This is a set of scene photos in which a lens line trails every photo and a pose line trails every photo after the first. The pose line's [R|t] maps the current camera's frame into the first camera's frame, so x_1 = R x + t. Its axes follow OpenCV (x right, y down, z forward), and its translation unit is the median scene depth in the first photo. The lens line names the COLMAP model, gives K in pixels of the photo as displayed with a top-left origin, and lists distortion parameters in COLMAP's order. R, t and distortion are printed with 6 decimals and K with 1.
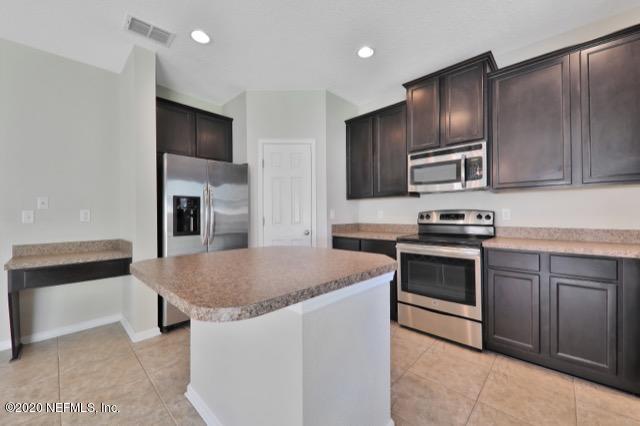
lens RADIAL K [[254.9, 0, 317.4], [0, 254.9, 214.7], [0, 0, 1]] dist [0.000327, -0.000157]
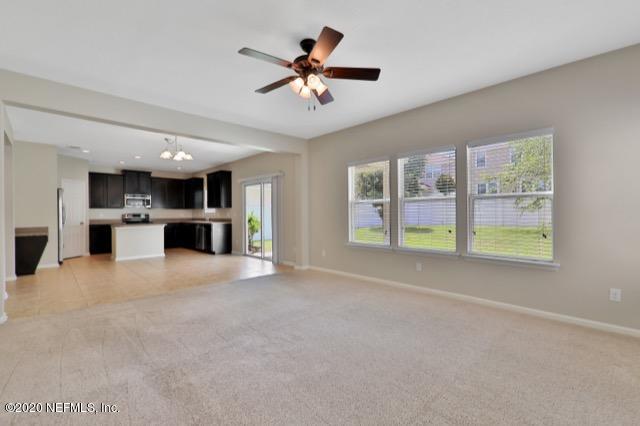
lens RADIAL K [[286.0, 0, 317.3], [0, 286.0, 214.6], [0, 0, 1]] dist [-0.002227, -0.000123]
pose [[0.045549, 0.003695, 0.998955, -3.307672], [0.008588, 0.999955, -0.004091, 0.030418], [-0.998925, 0.008765, 0.045515, -1.592526]]
